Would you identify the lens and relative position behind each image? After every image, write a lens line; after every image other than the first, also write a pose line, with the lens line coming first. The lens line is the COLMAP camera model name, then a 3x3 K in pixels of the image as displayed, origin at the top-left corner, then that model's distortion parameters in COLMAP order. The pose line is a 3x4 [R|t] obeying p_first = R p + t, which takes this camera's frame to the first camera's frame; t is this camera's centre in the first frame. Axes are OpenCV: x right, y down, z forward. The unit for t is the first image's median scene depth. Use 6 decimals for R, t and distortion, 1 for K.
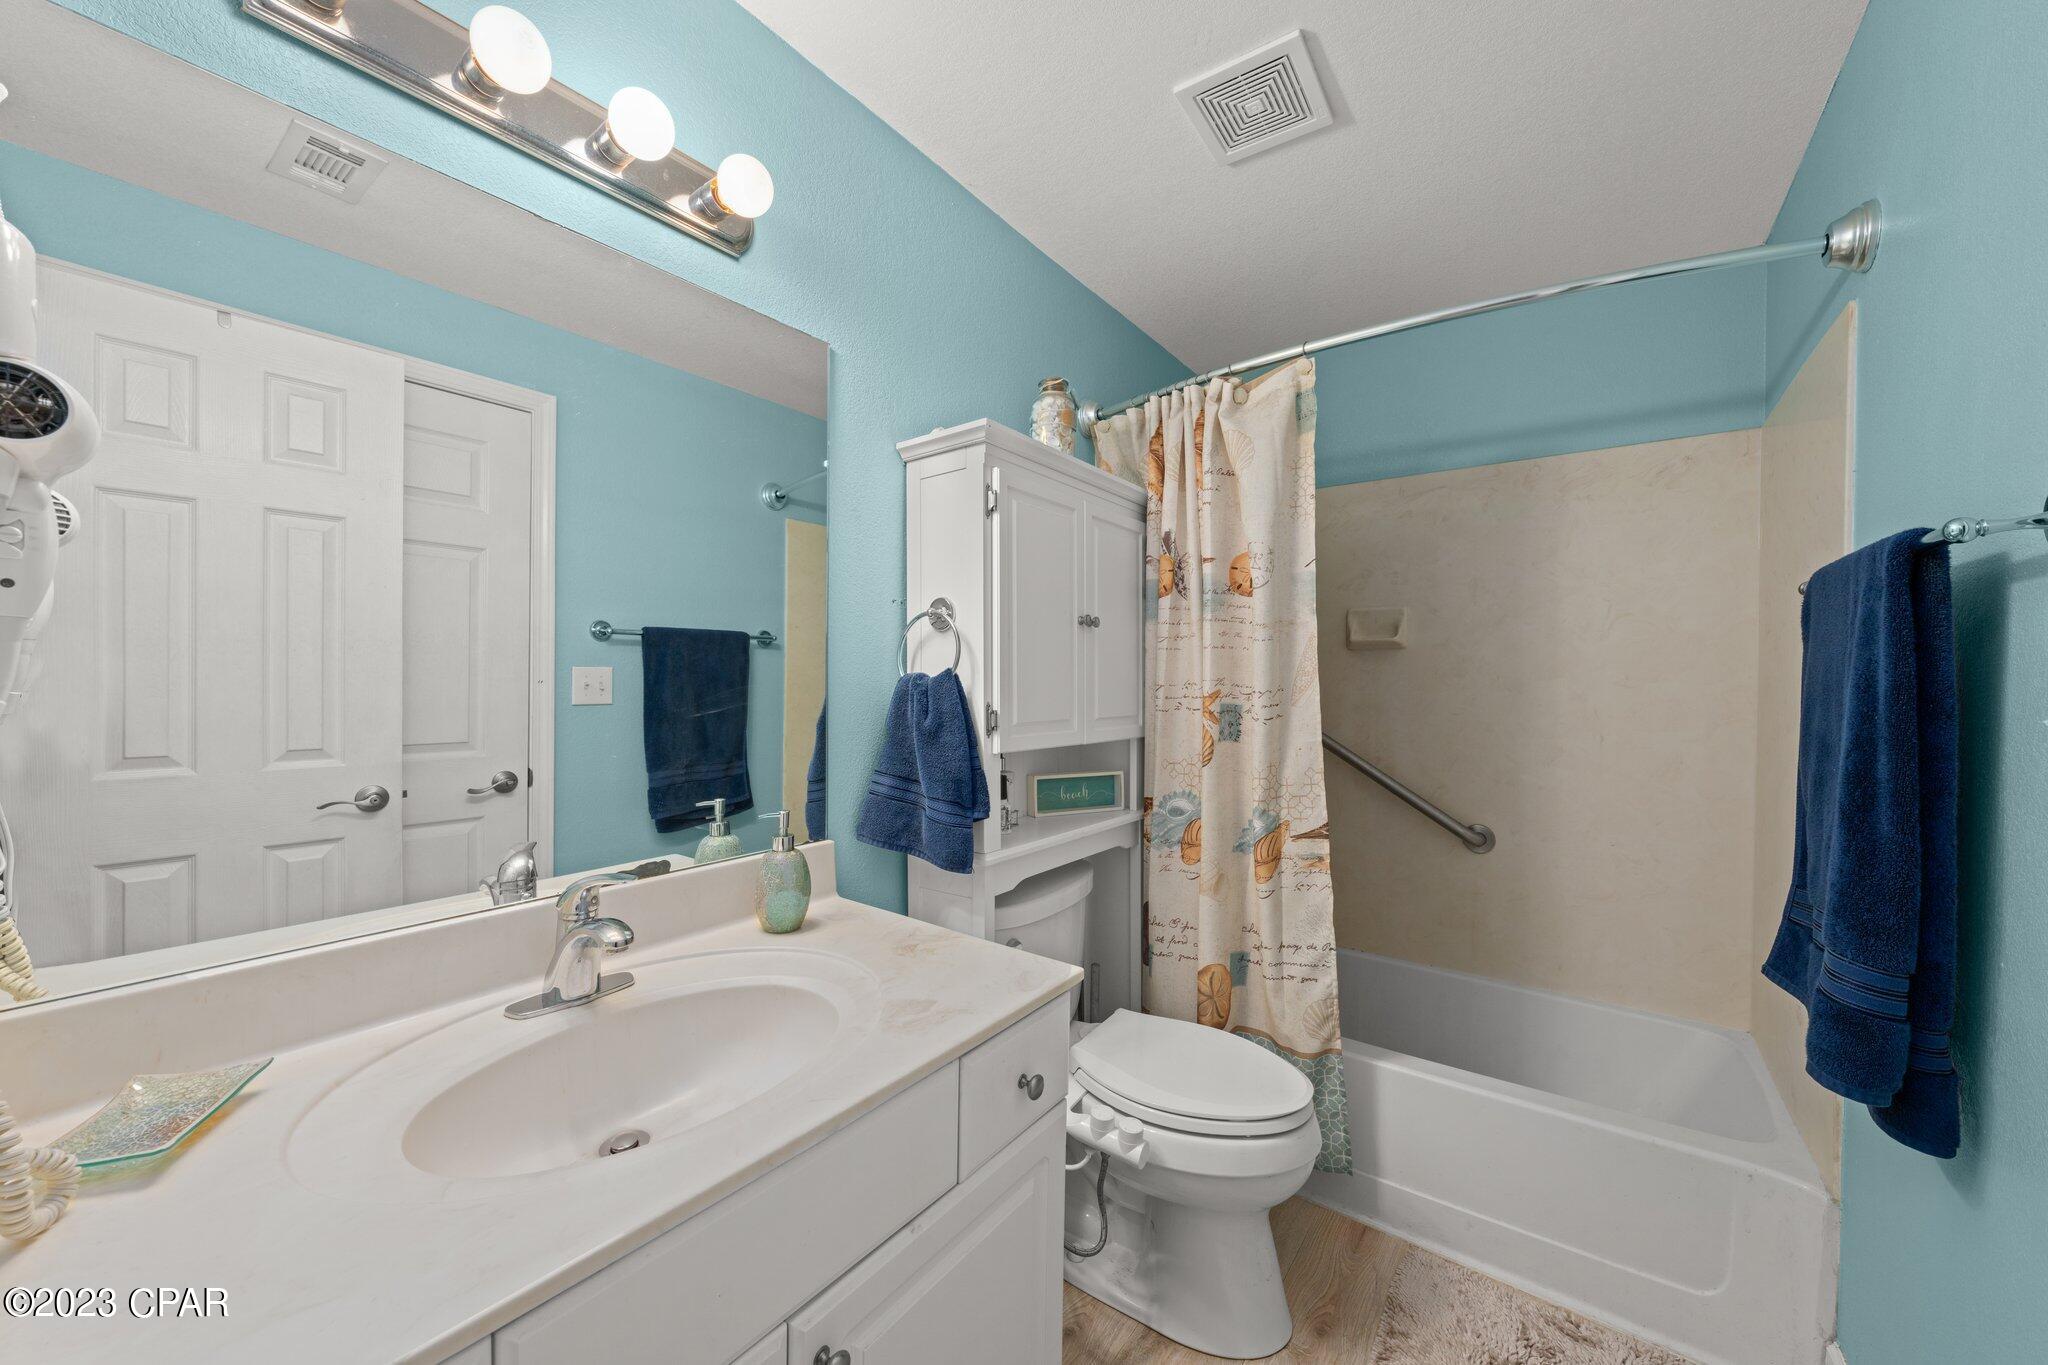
lens RADIAL K [[722.1, 0, 1019.1], [0, 722.1, 688.7], [0, 0, 1]] dist [0.001693, 0.000345]
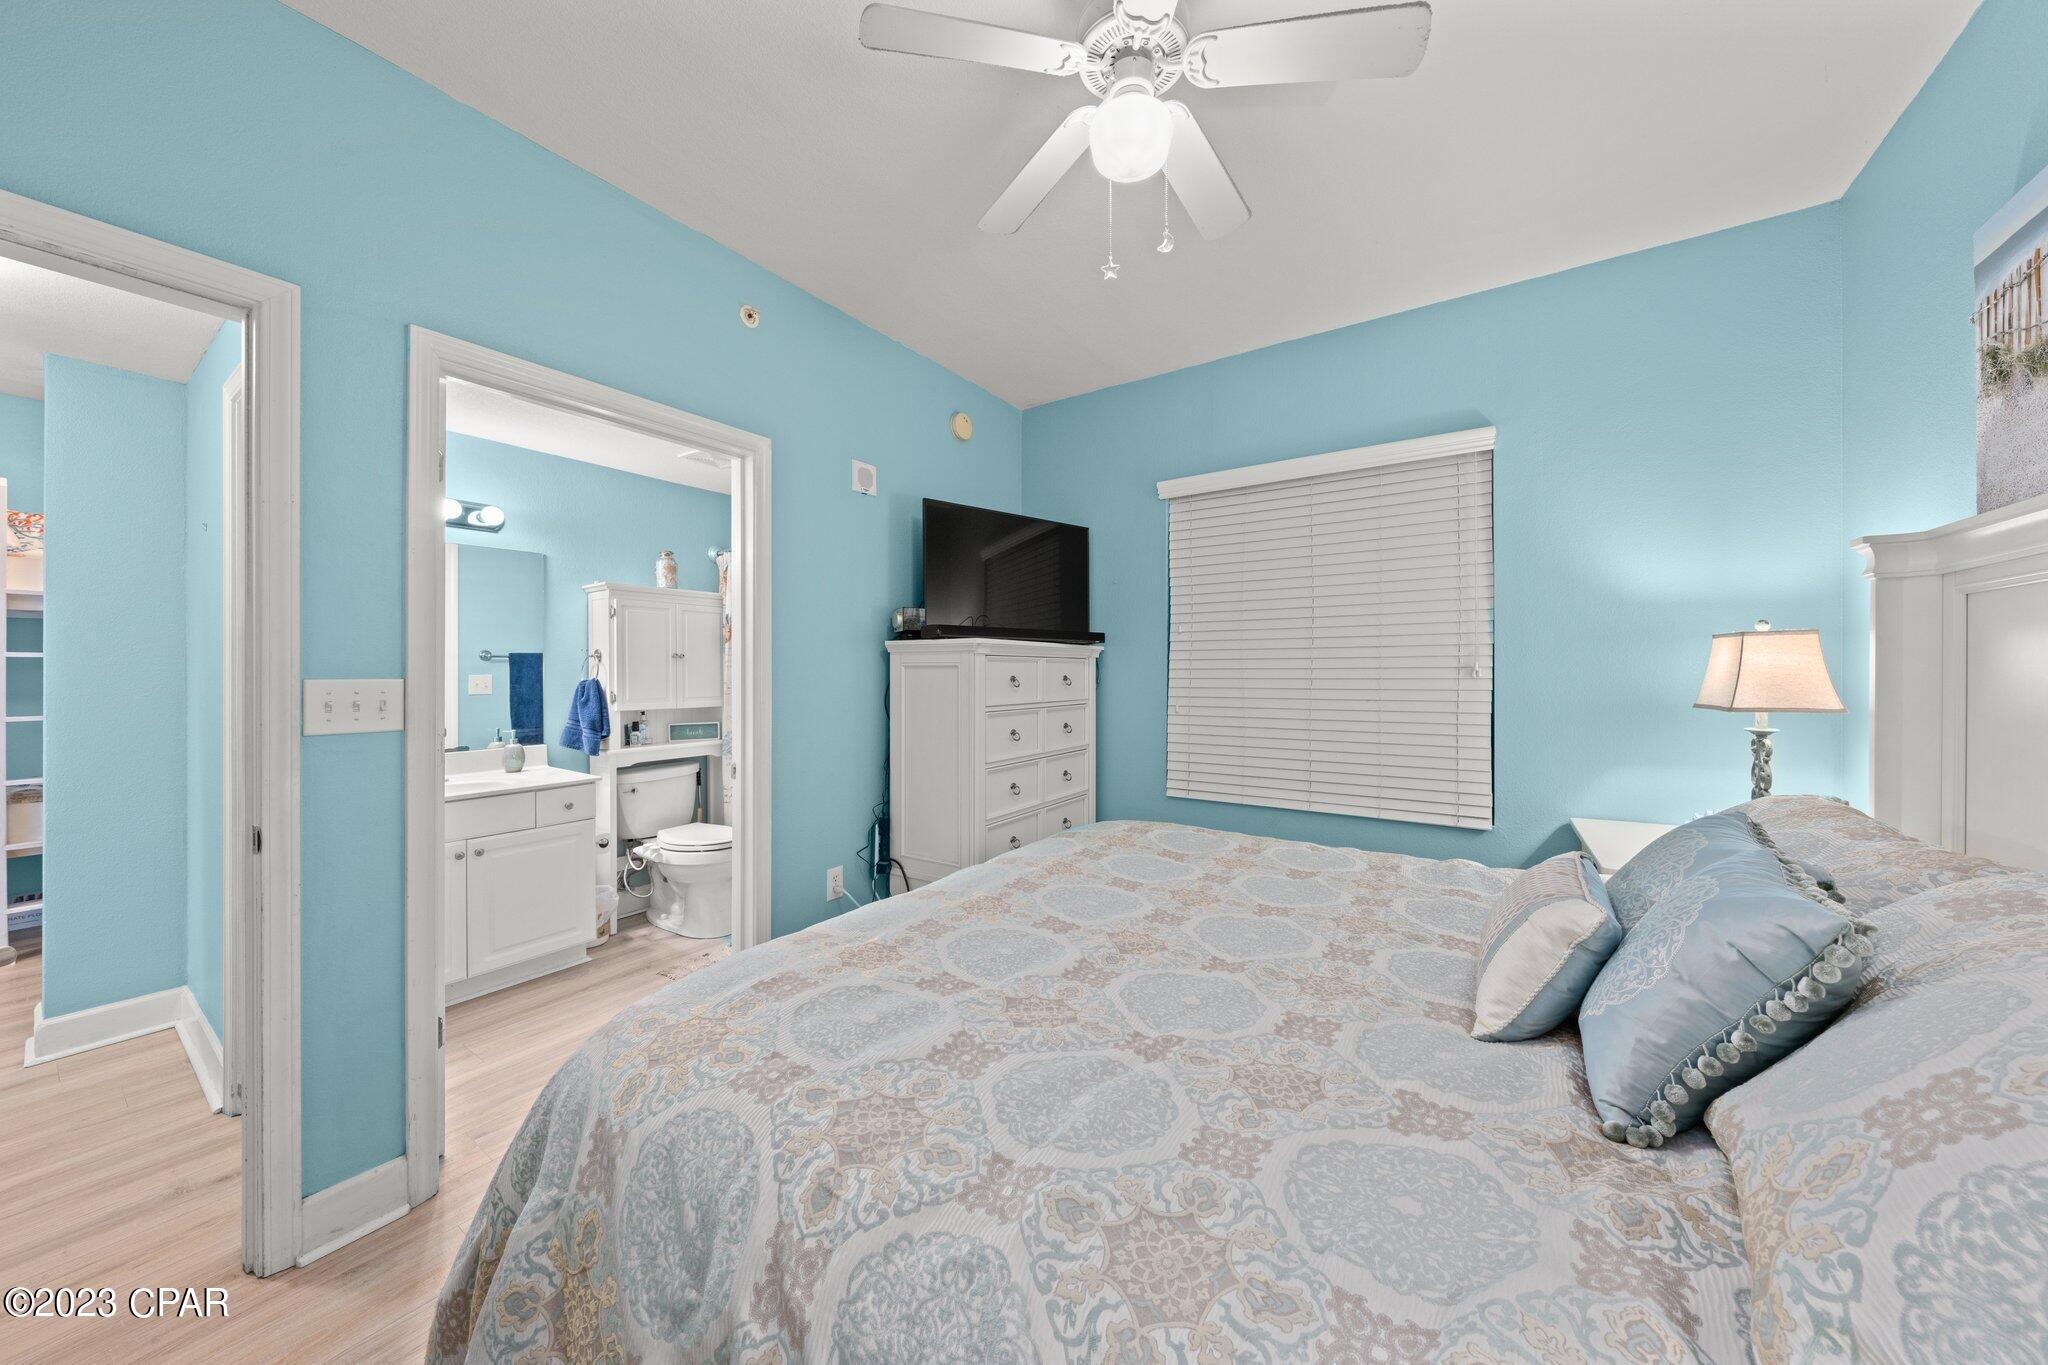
lens RADIAL K [[691.8, 0, 1035.4], [0, 691.8, 669.4], [0, 0, 1]] dist [0.000744, -0.000306]
pose [[0.999178, -0.010146, 0.039254, 1.090199], [0.010477, 0.999911, -0.008228, -0.017379], [-0.039167, 0.008633, 0.999195, -1.203347]]
